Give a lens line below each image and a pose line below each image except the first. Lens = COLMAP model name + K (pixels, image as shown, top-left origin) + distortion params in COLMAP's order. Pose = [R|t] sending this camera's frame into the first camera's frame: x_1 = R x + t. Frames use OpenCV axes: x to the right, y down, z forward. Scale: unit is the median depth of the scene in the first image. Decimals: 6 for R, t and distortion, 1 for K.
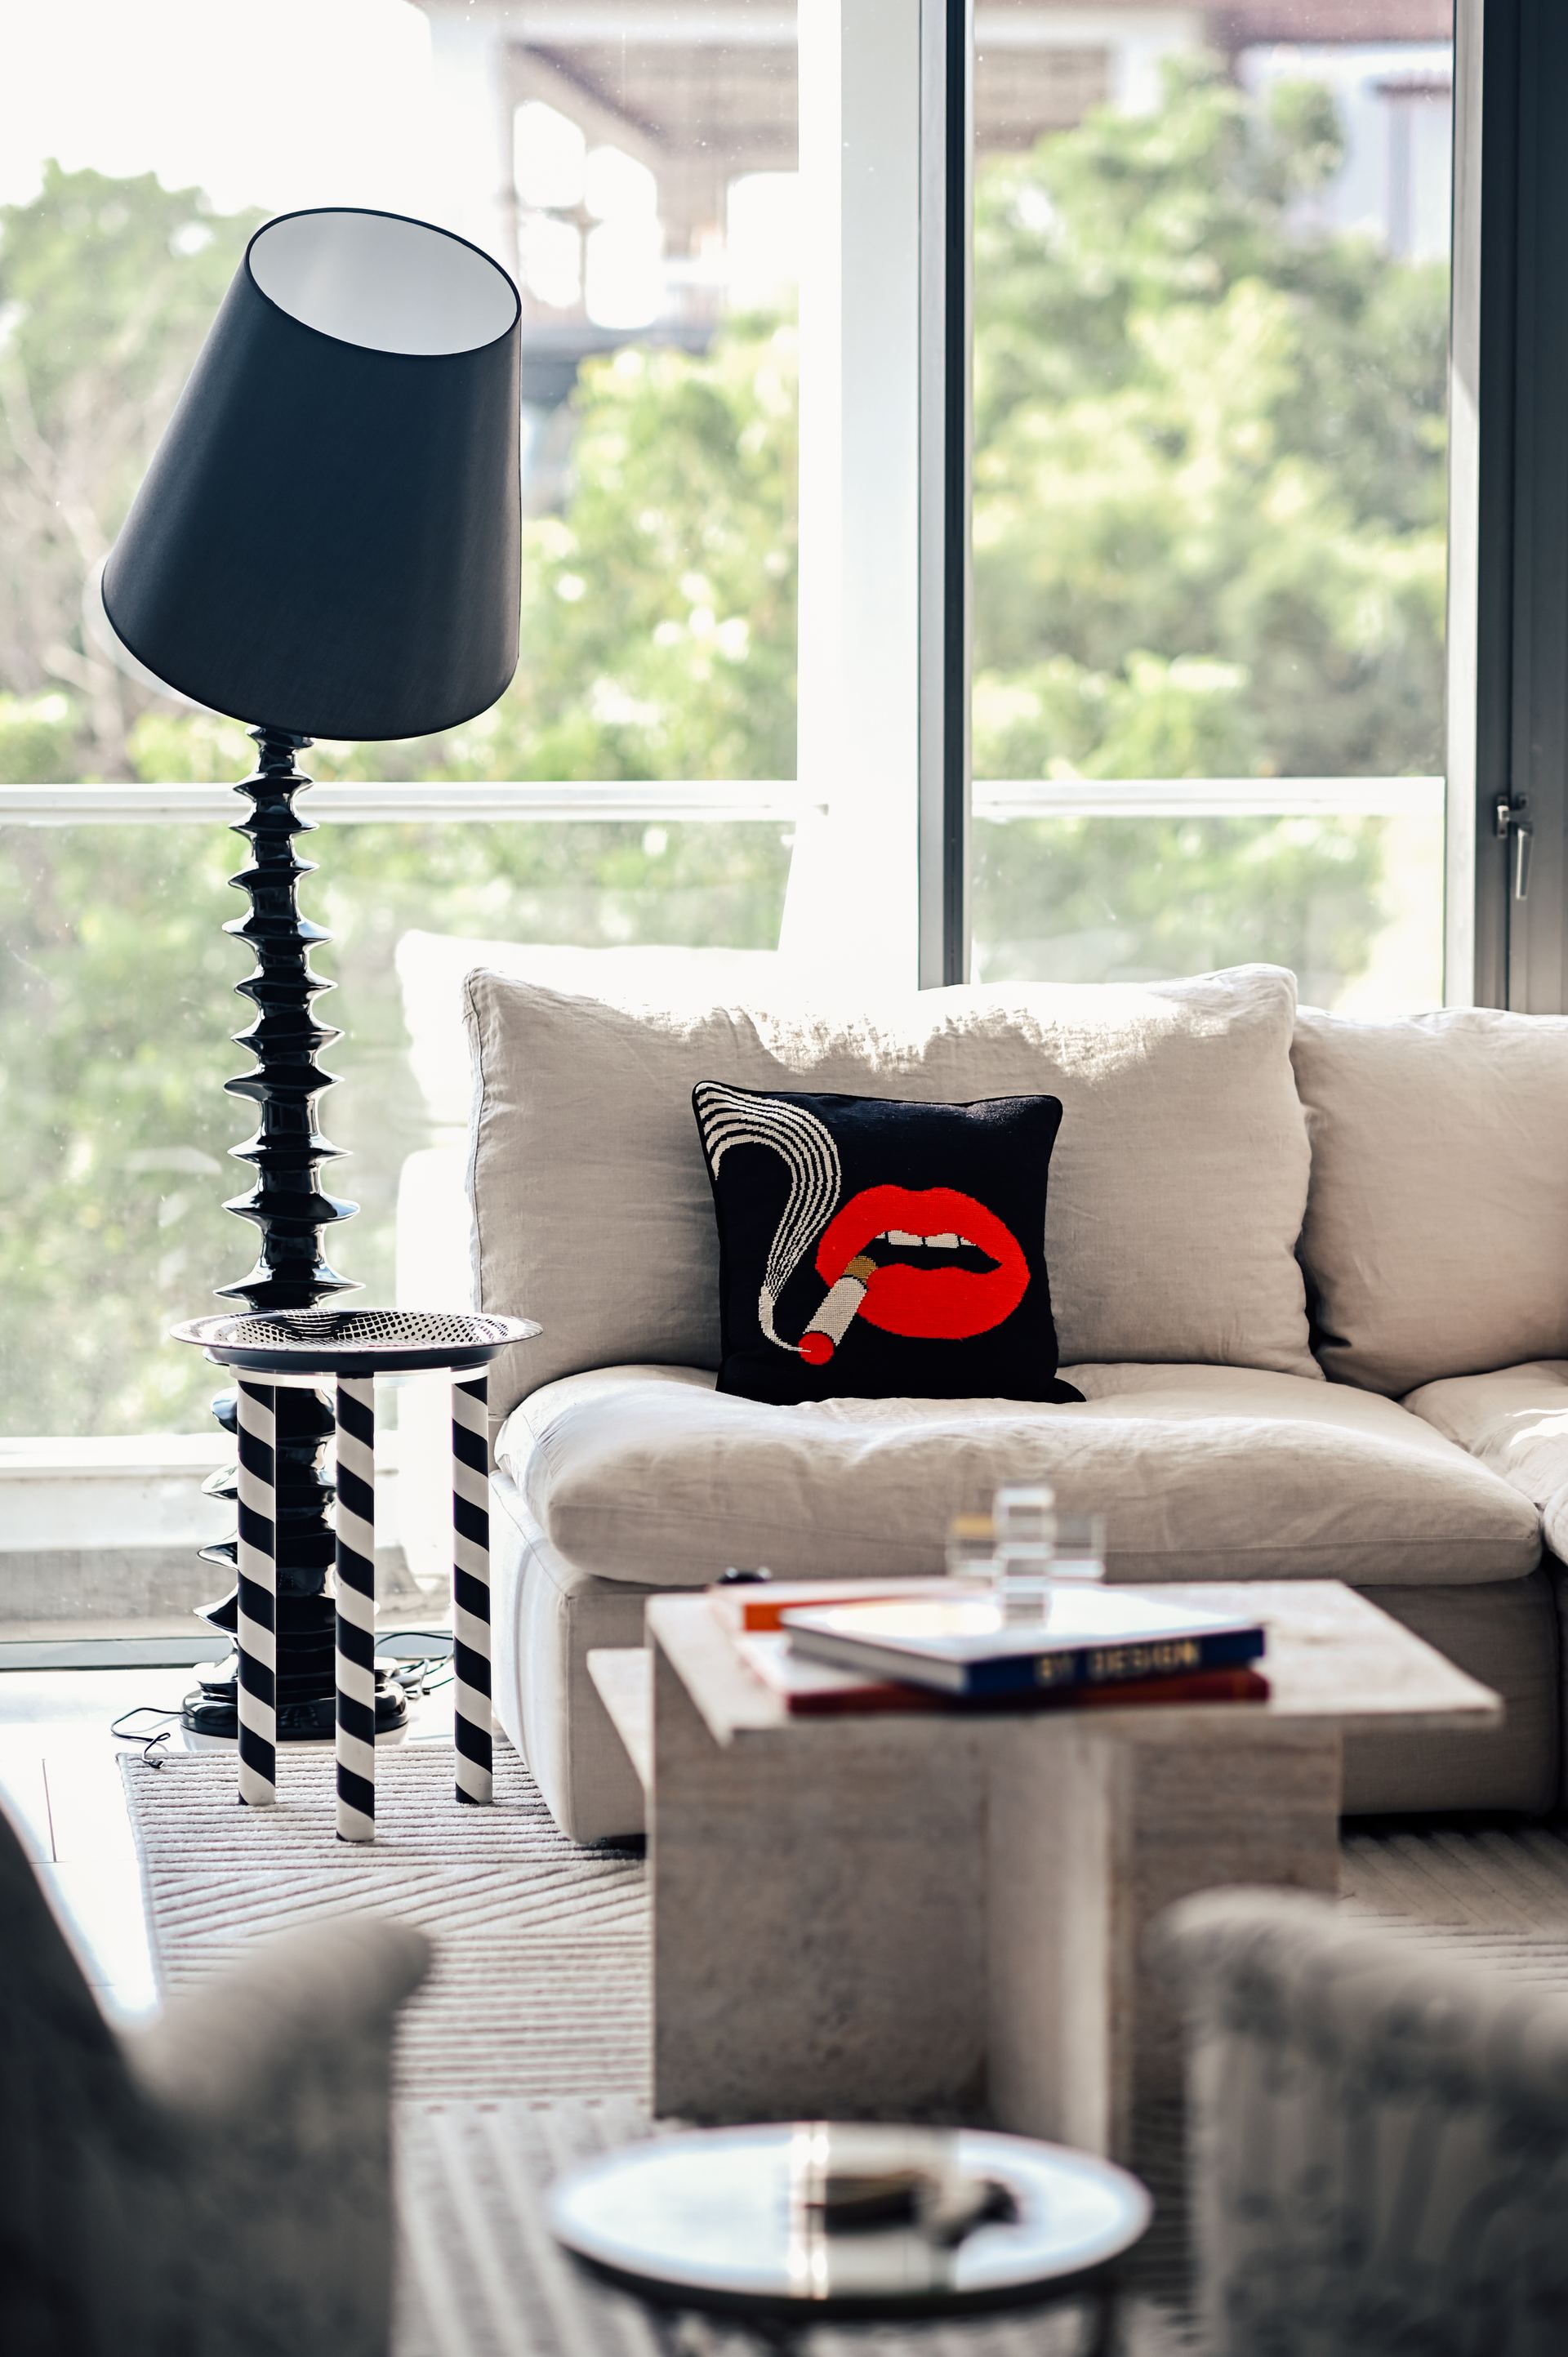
lens RADIAL K [[6804.2, 0, 784.0], [0, 6804.2, 1178.5], [0, 0, 1]] dist [-0.003227, -0.887103]
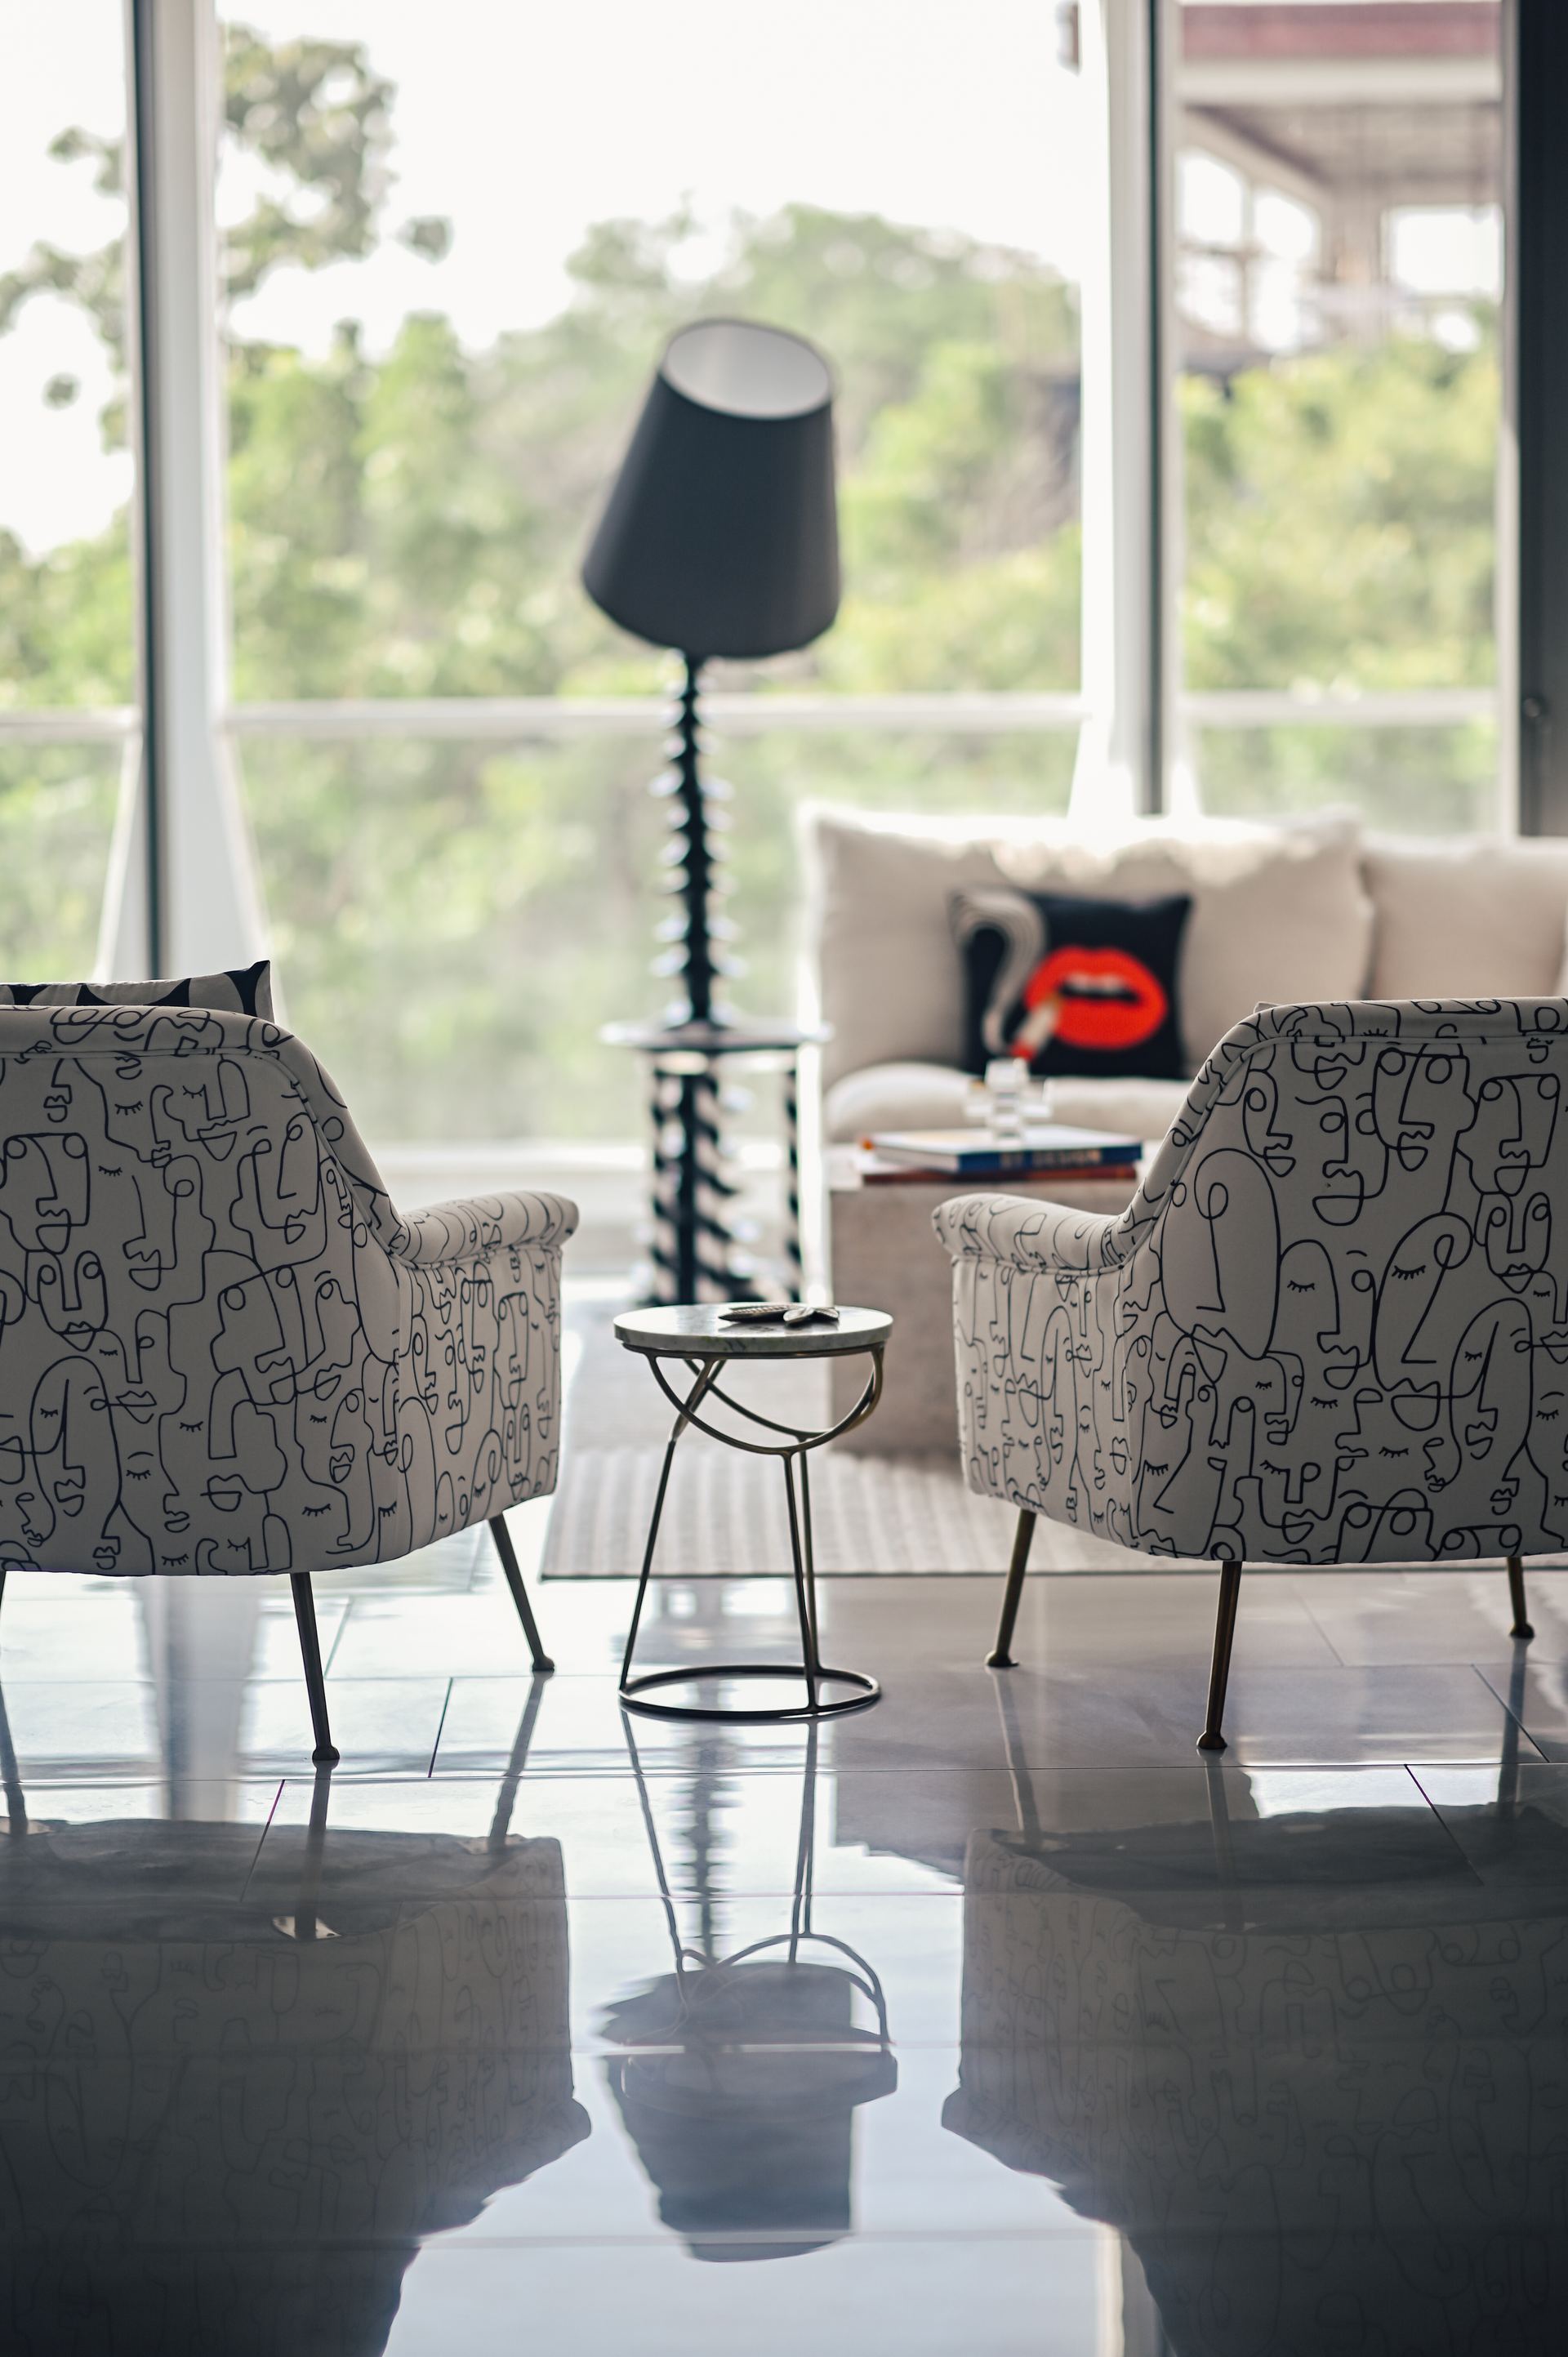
lens RADIAL K [[6804.2, 0, 784.0], [0, 6804.2, 1178.5], [0, 0, 1]] dist [-0.003227, -0.887103]
pose [[0.992698, -0.000261, -0.120627, 0.135644], [0.000139, 0.999999, -0.001020, 0.054370], [0.120628, 0.000996, 0.992697, -0.542777]]
